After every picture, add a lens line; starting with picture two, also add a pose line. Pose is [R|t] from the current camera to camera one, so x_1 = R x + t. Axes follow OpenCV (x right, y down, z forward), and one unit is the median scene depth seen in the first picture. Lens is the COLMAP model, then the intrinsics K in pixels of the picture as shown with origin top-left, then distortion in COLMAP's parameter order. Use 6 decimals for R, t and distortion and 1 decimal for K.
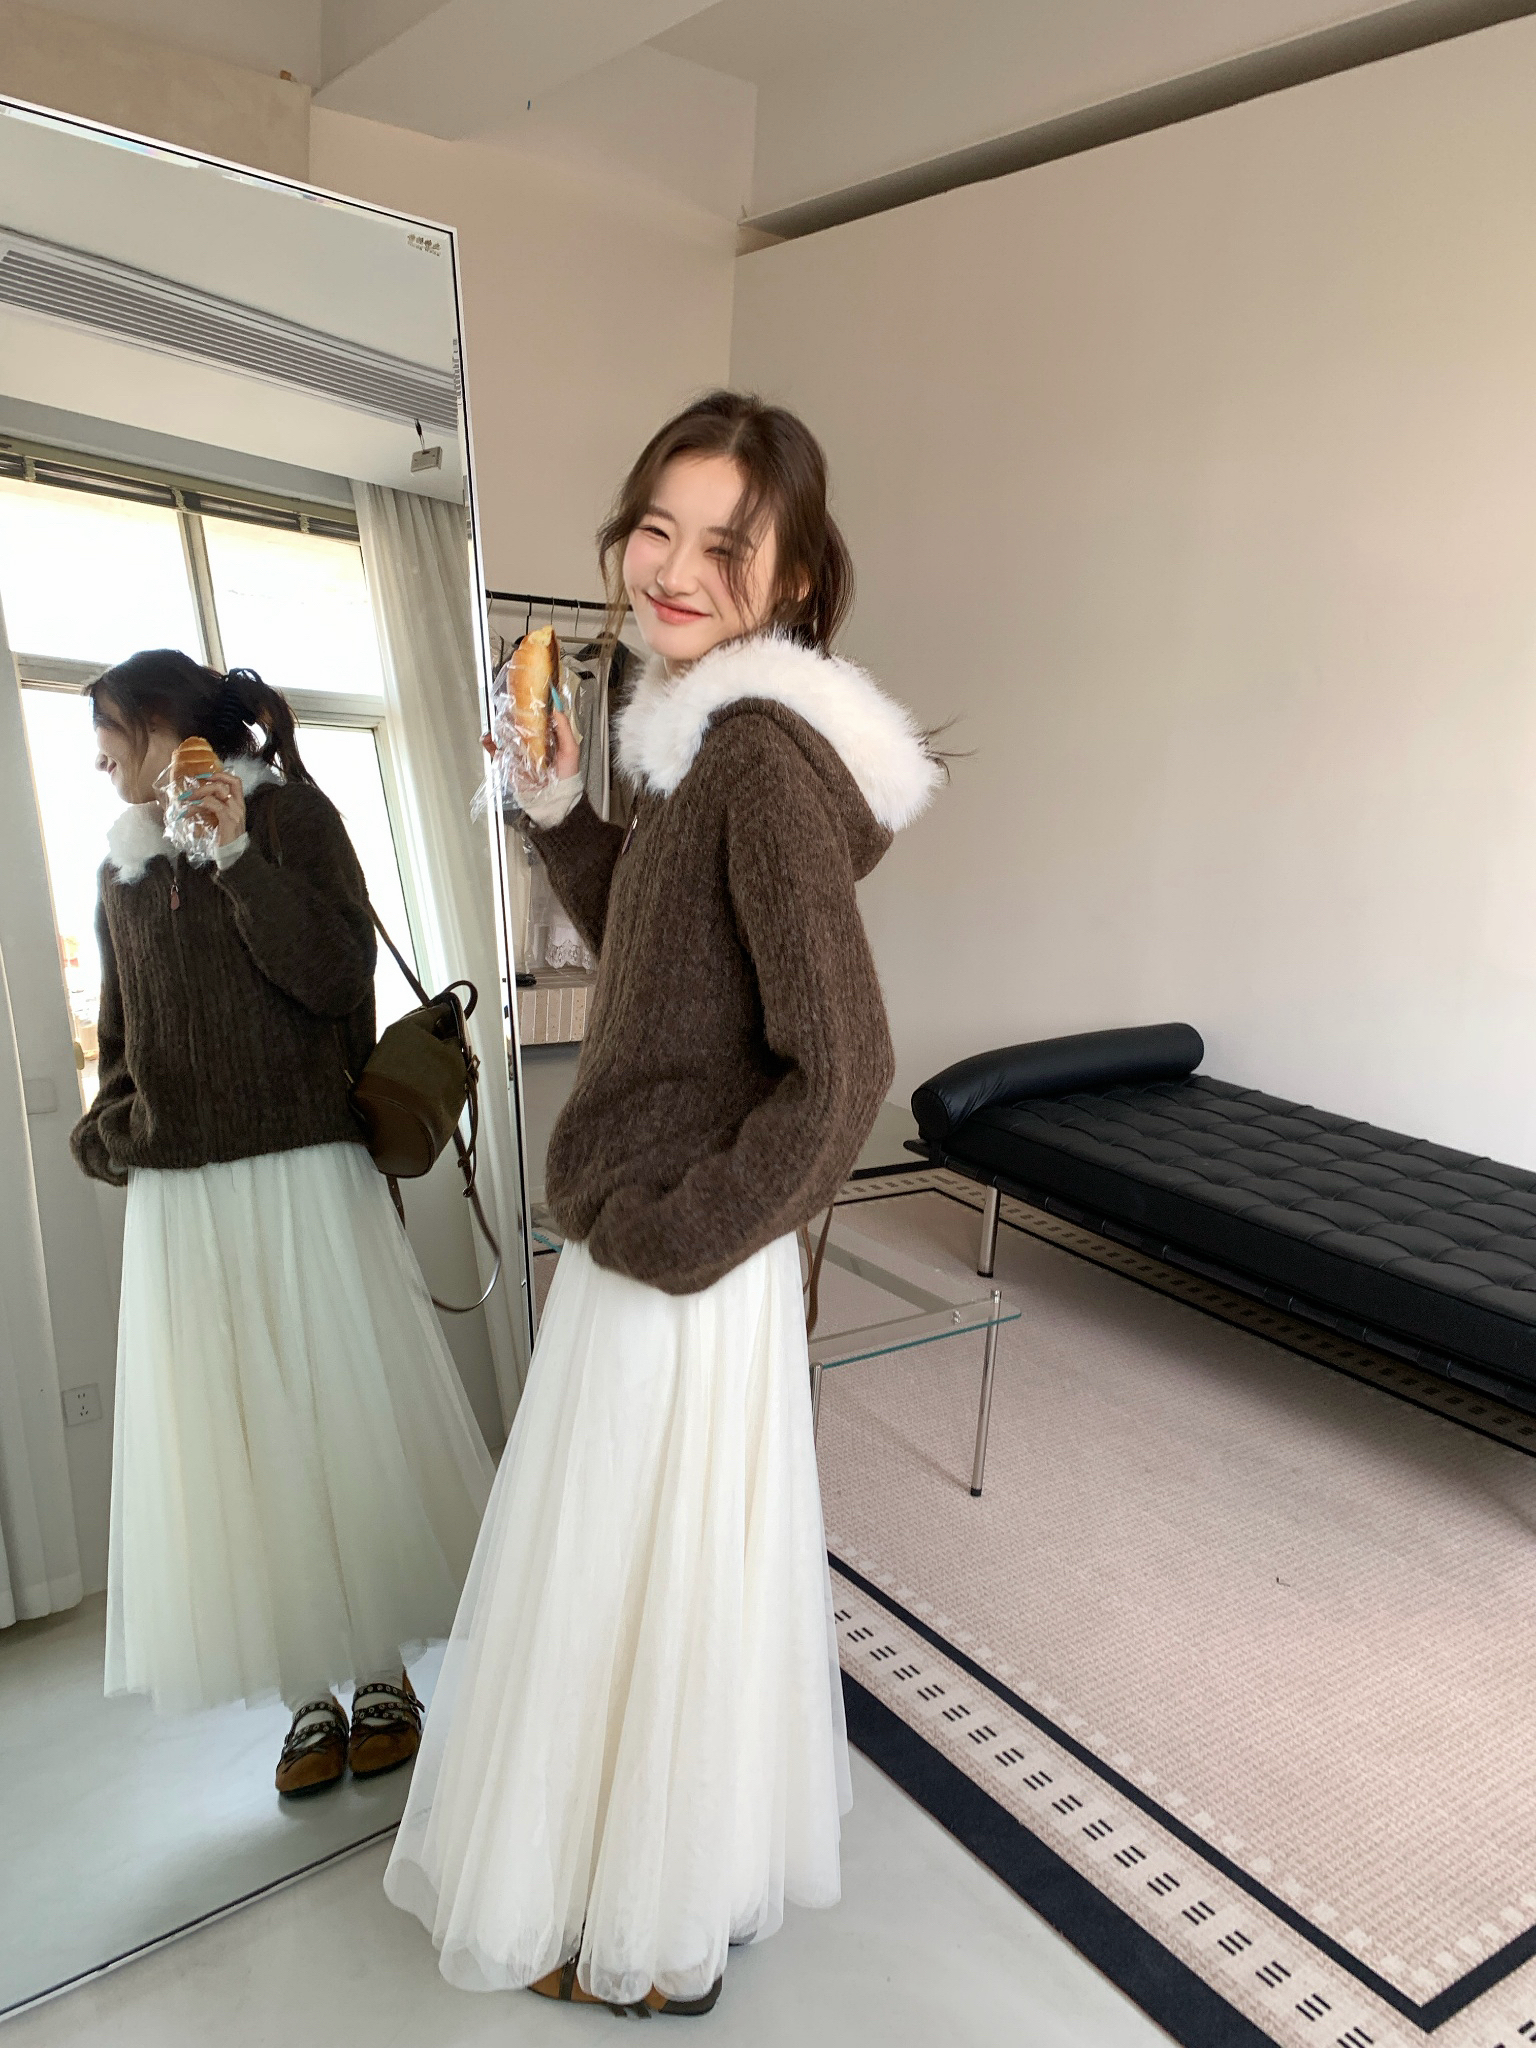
lens RADIAL K [[1612.8, 0, 768.5], [0, 1612.8, 1021.5], [0, 0, 1]] dist [0.003556, -0.001820]
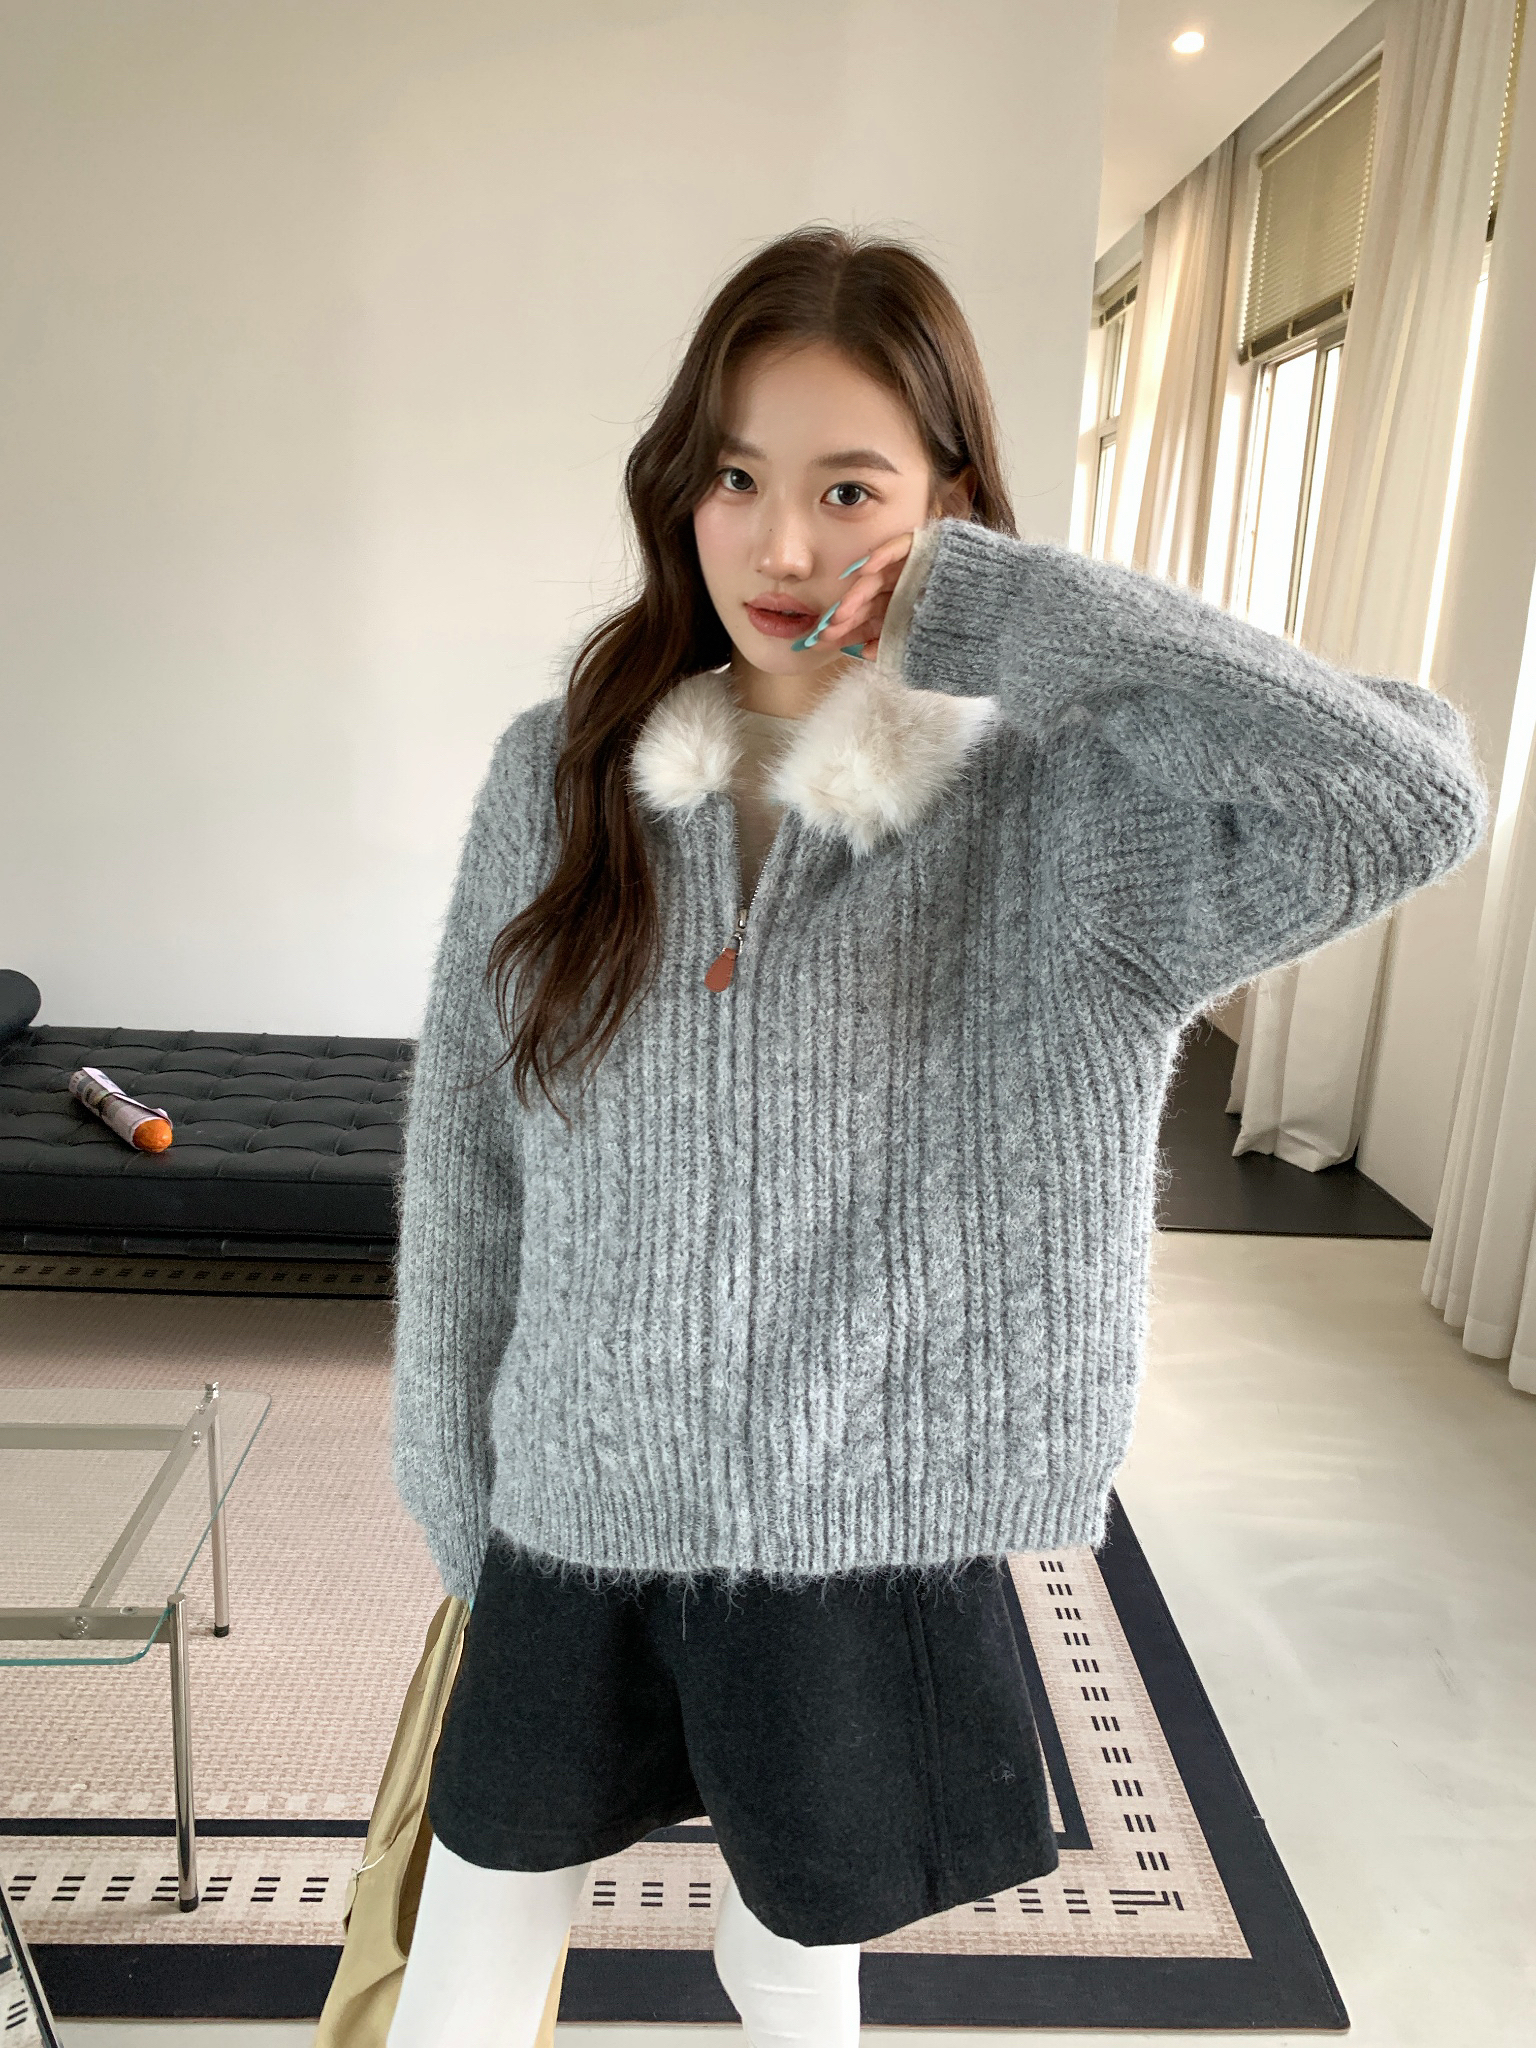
lens RADIAL K [[1561.6, 0, 752.5], [0, 1561.6, 1072.7], [0, 0, 1]] dist [0.001918, 0.004989]
pose [[0.537616, -0.271578, 0.798257, -0.190132], [0.156409, 0.962401, 0.222082, -0.067820], [-0.828556, 0.005459, 0.559880, 0.268247]]
